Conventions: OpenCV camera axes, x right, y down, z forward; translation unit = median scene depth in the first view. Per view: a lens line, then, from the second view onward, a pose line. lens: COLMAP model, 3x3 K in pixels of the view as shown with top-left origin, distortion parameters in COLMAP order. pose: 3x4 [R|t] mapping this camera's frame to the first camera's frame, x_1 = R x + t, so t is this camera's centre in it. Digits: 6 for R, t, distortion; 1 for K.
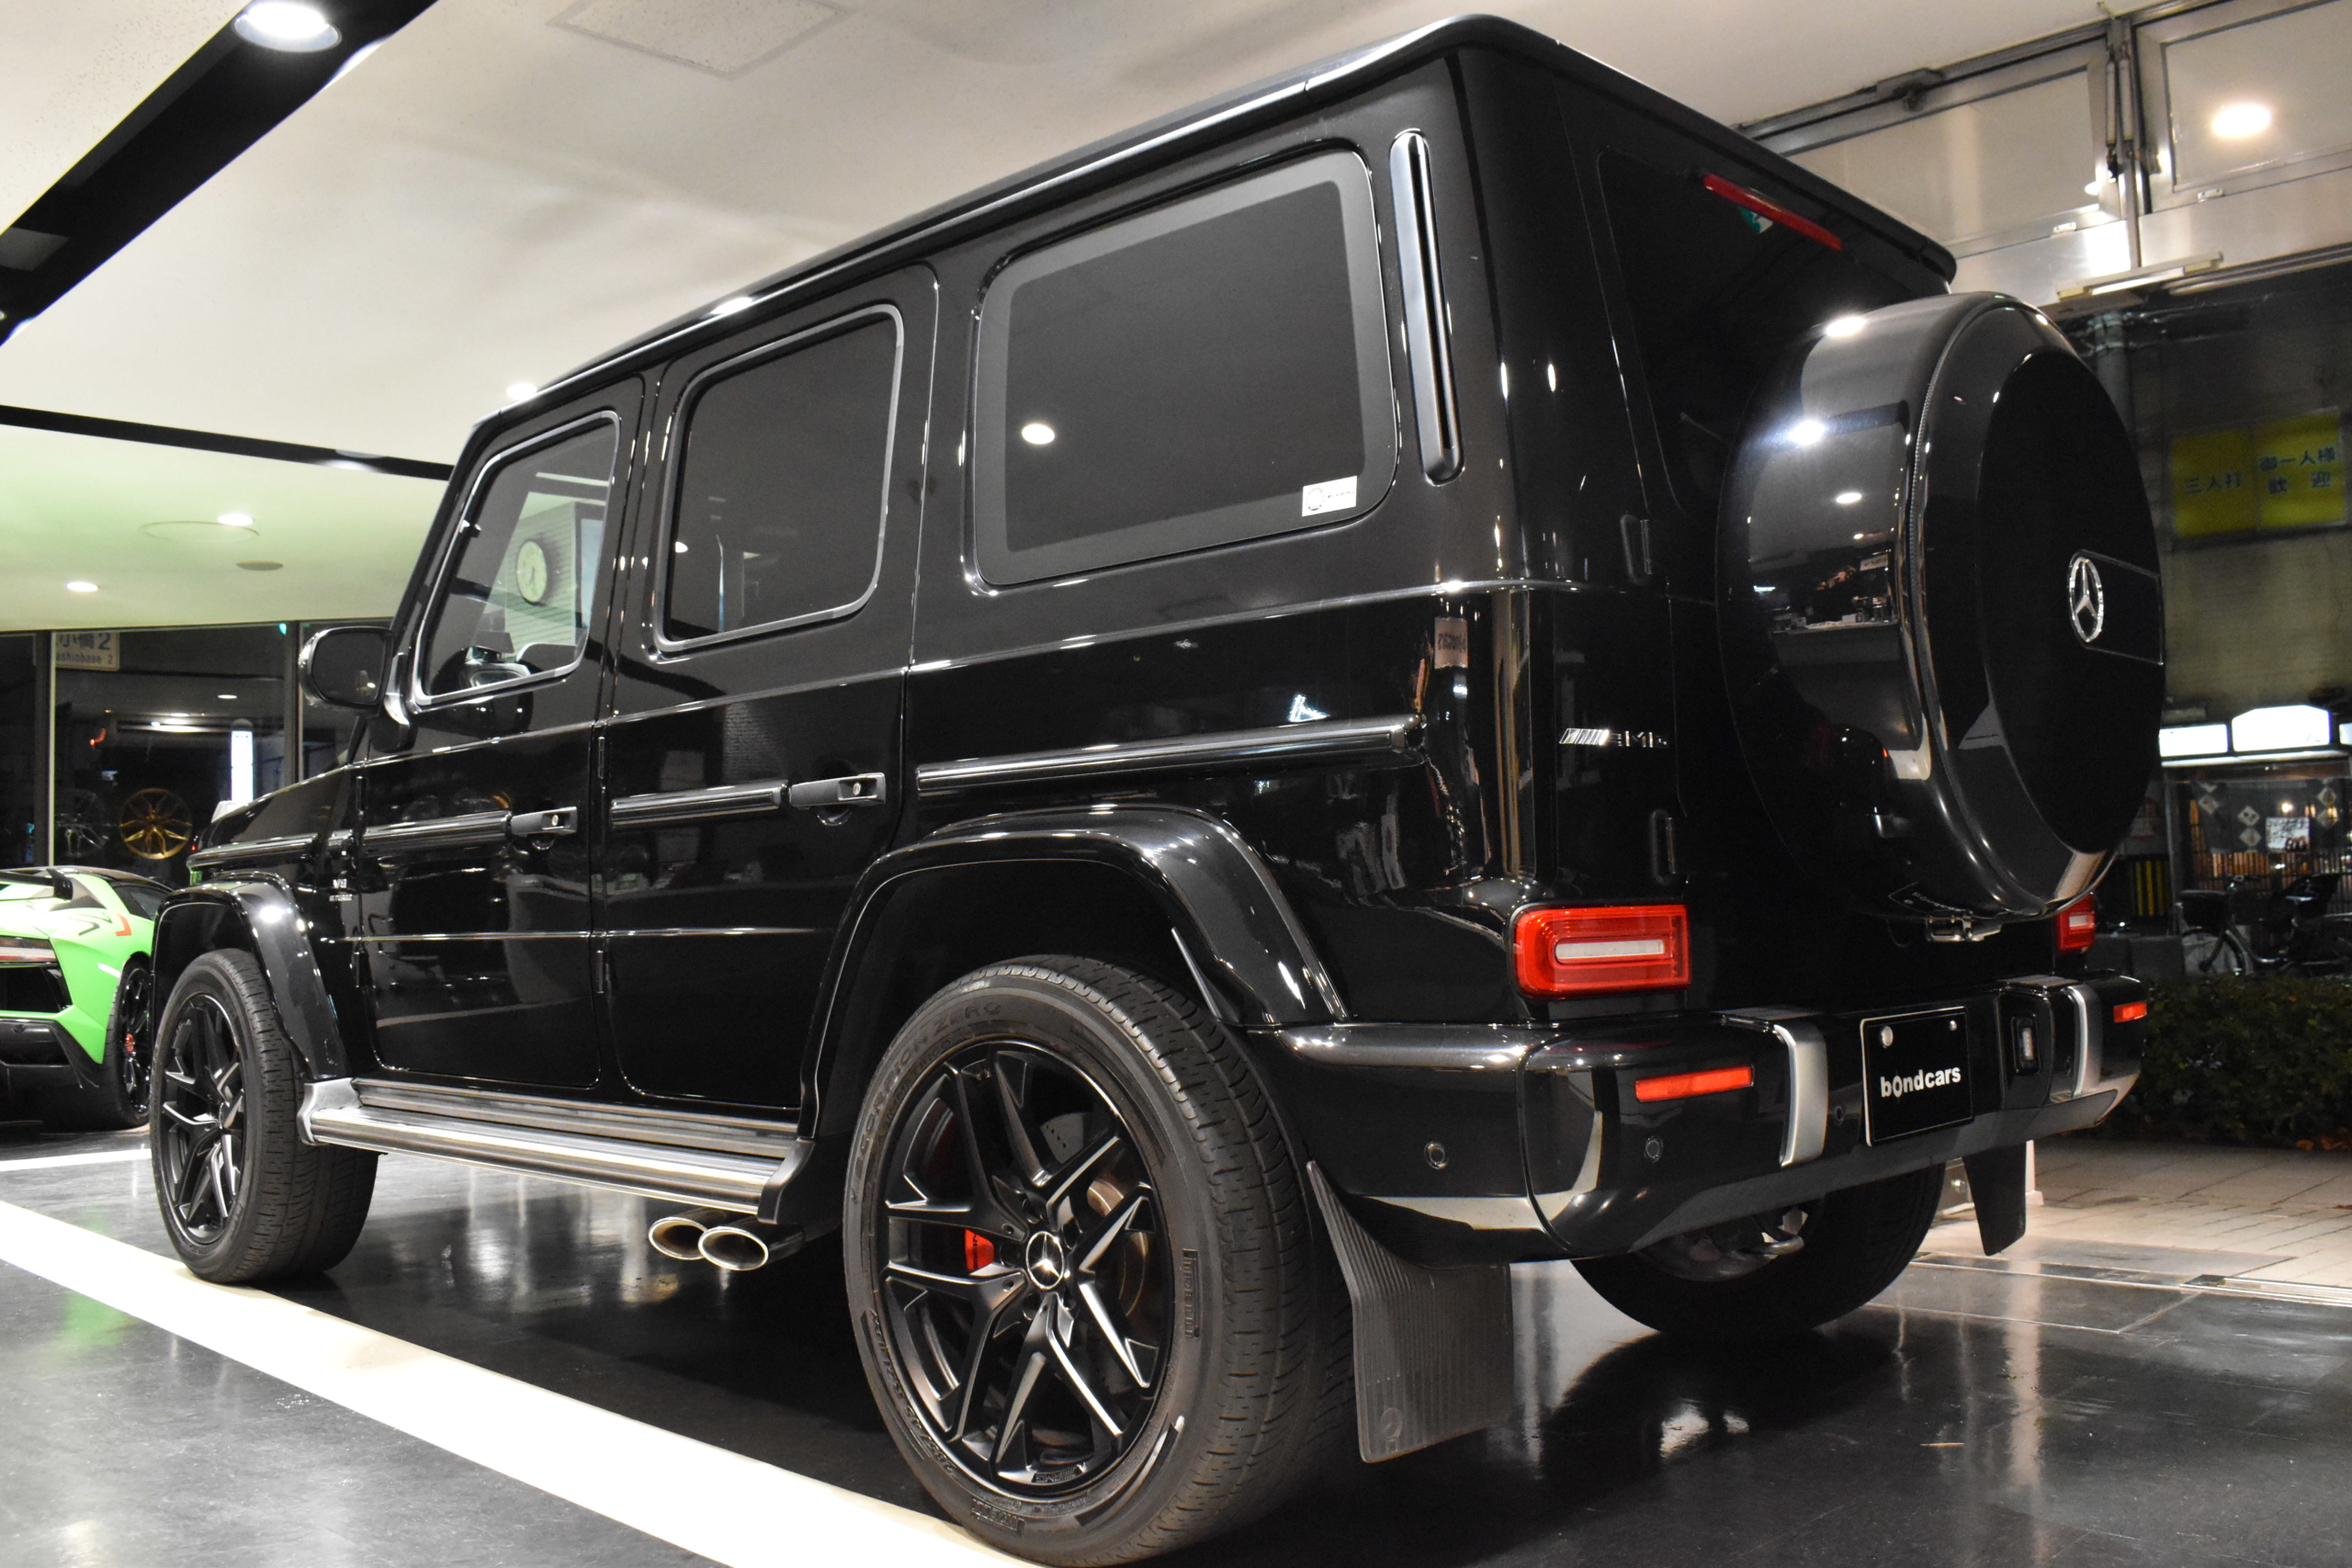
lens RADIAL K [[1996.7, 0, 1172.0], [0, 1996.7, 778.0], [0, 0, 1]] dist [-0.045753, -0.007220]
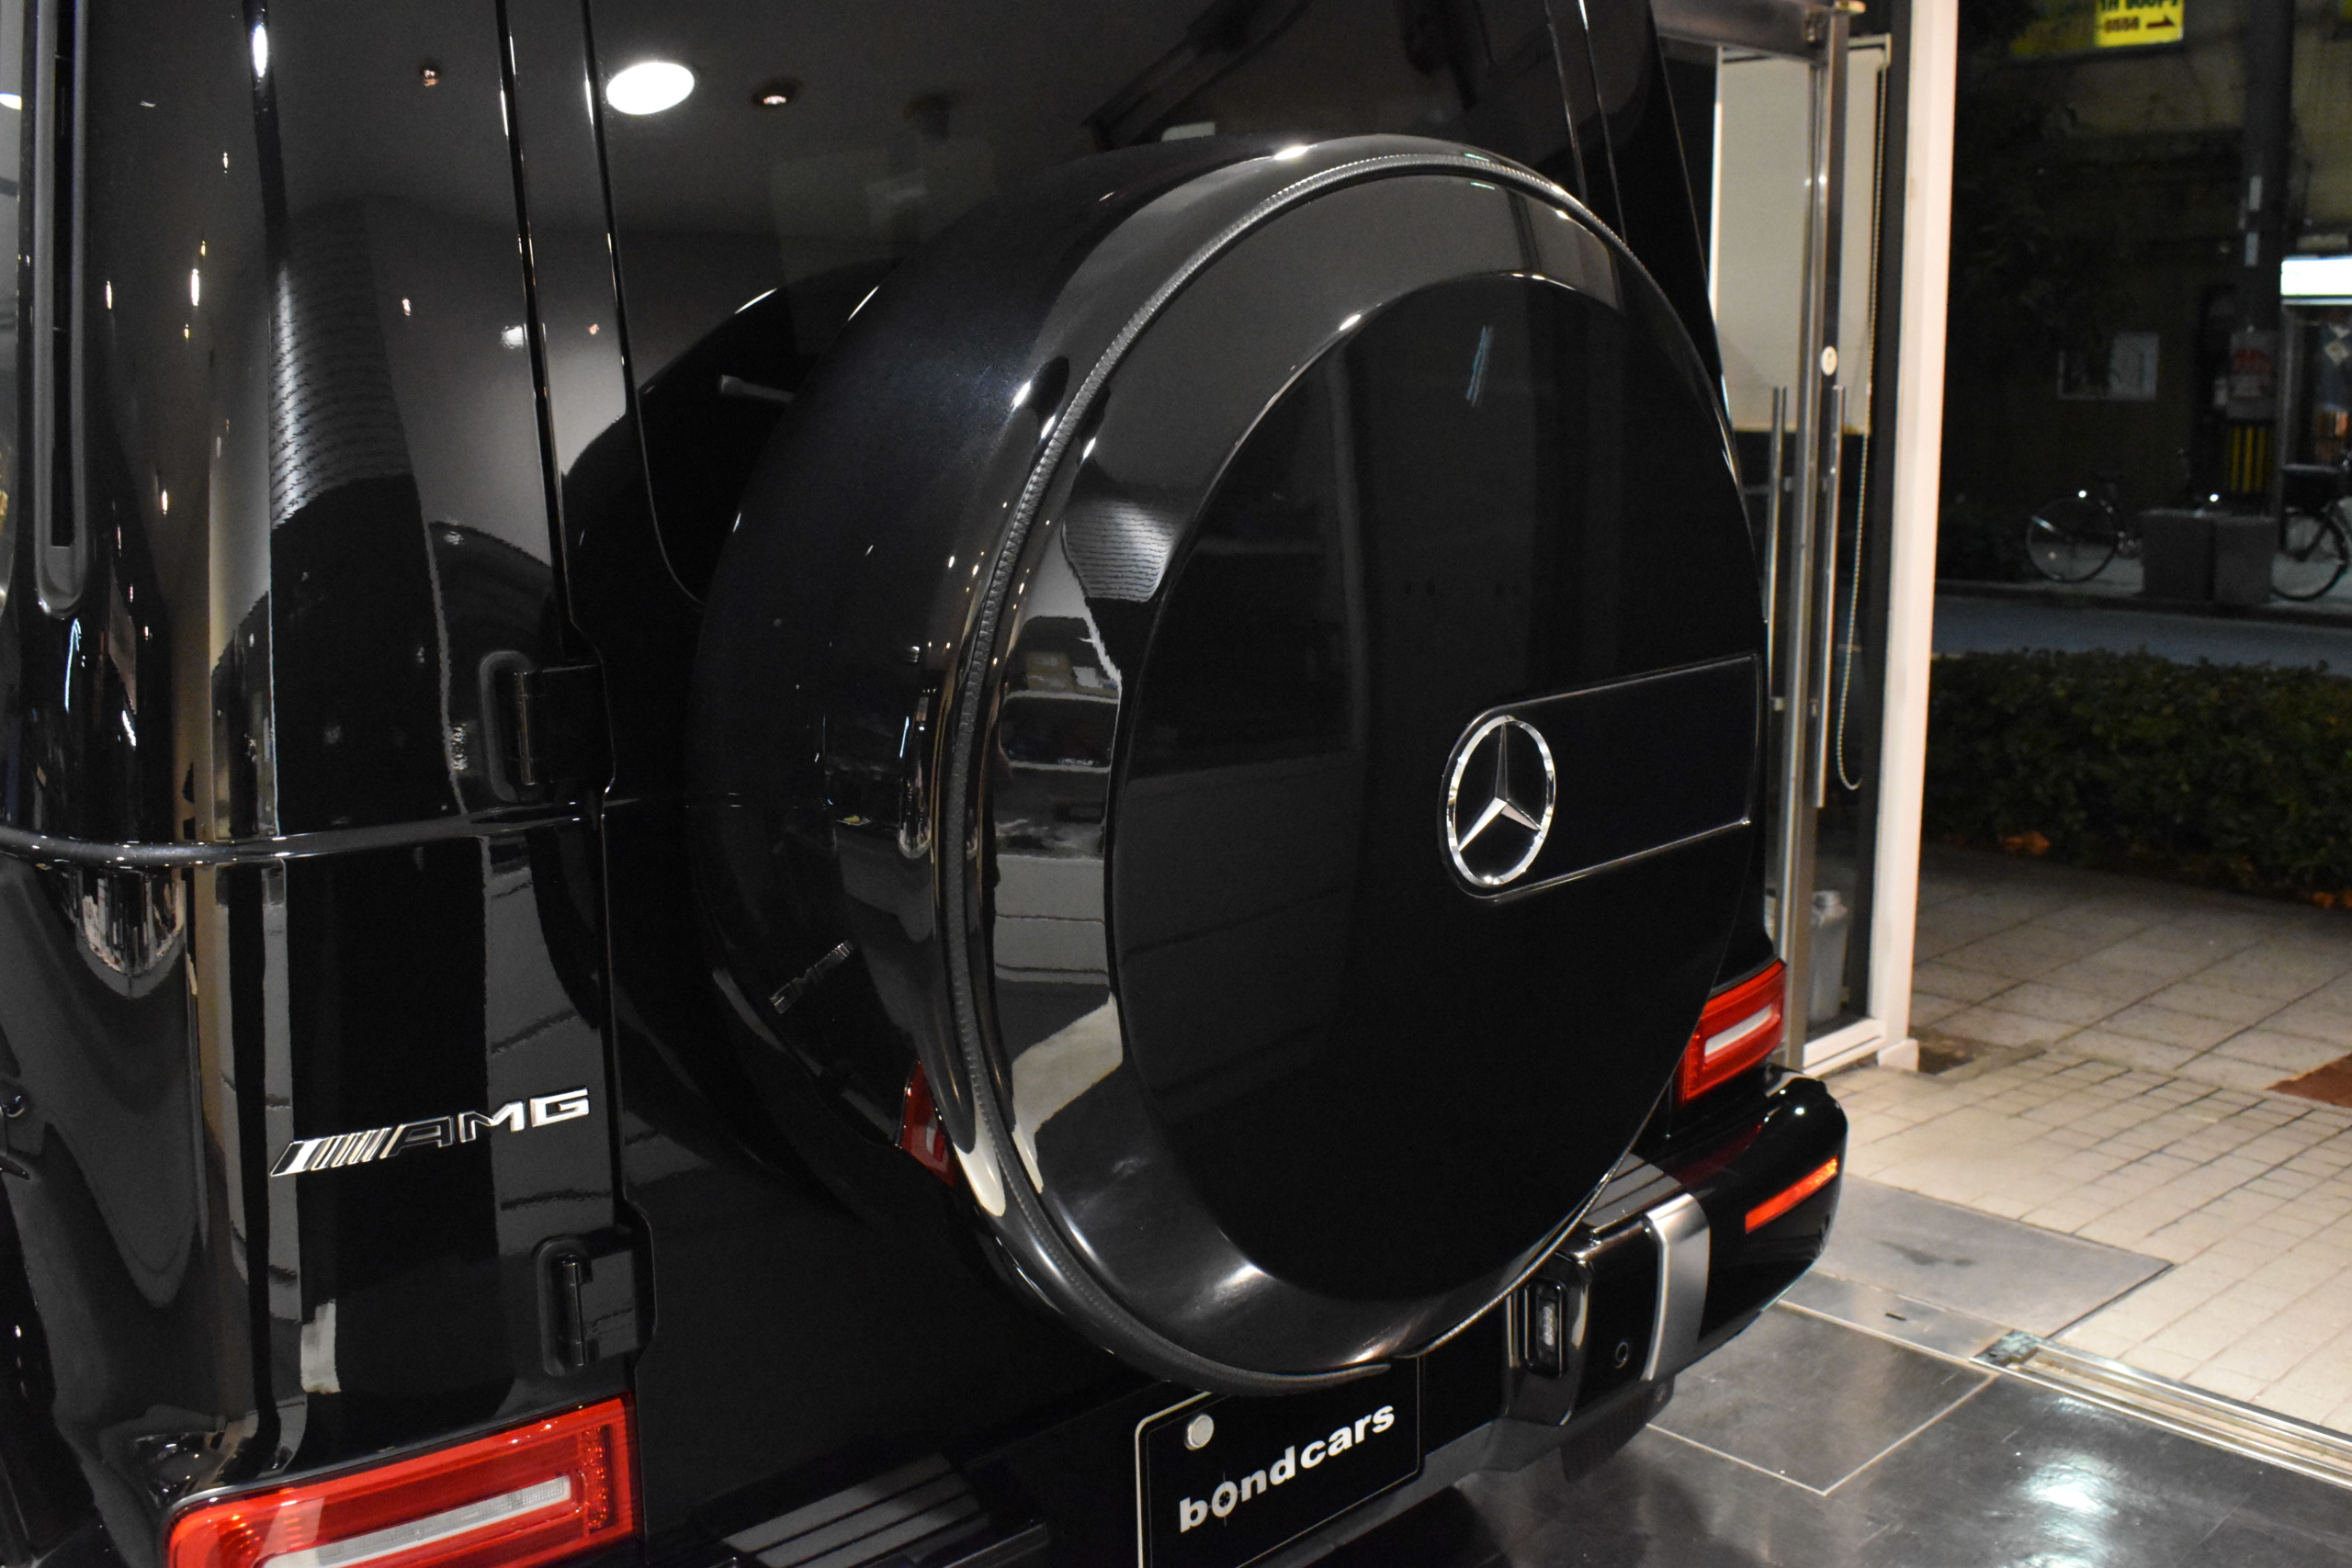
lens RADIAL K [[2223.8, 0, 1180.0], [0, 2223.8, 789.2], [0, 0, 1]] dist [-0.050013, 0.000000]
pose [[0.999745, 0.020037, -0.010422, 0.125946], [-0.016701, 0.966508, 0.256094, -0.075039], [0.015204, -0.255854, 0.966596, 0.150664]]
